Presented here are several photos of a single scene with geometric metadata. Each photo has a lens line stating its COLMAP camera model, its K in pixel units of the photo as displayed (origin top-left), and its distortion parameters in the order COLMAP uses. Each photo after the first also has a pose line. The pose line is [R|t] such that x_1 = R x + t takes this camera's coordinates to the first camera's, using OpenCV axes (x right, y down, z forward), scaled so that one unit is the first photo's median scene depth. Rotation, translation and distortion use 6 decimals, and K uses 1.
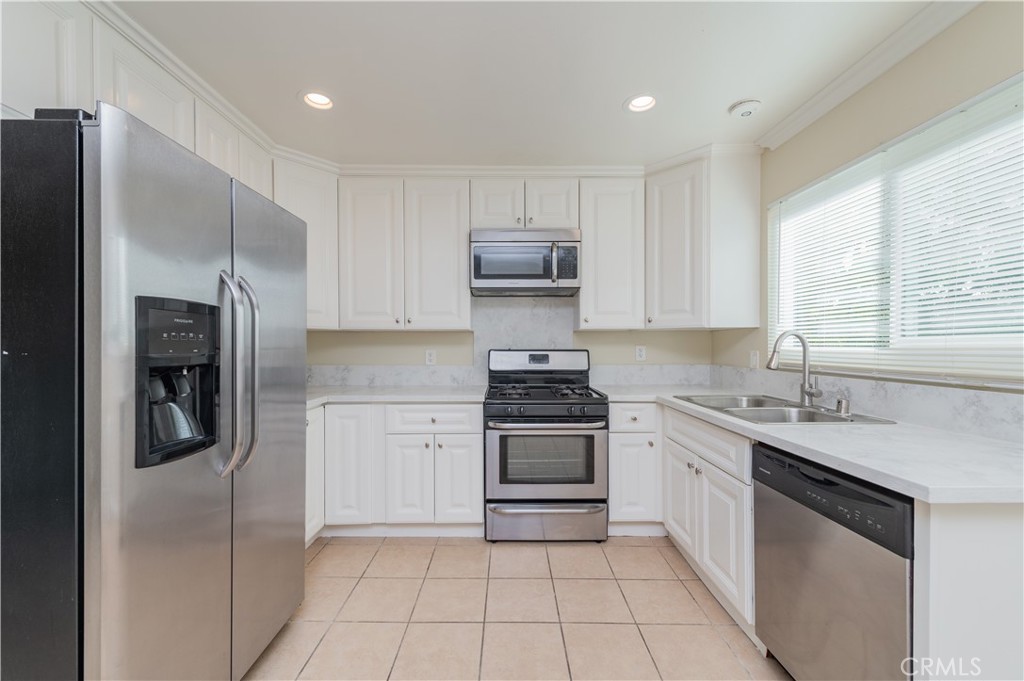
lens RADIAL K [[412.3, 0, 502.6], [0, 412.3, 347.7], [0, 0, 1]] dist [0.008670, -0.000136]
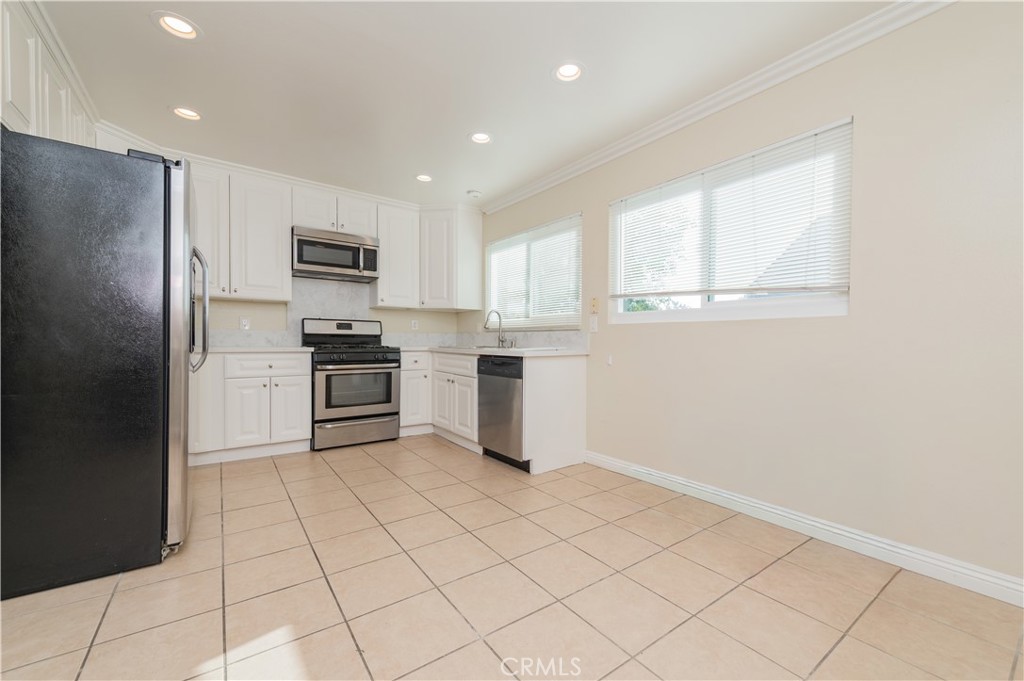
lens RADIAL K [[394.7, 0, 538.7], [0, 394.7, 340.8], [0, 0, 1]] dist [0.000021, -0.000062]
pose [[0.770742, 0.001384, 0.637145, -0.307523], [-0.000634, 0.999999, -0.001404, 0.094406], [-0.637147, 0.000678, 0.770742, -0.525052]]
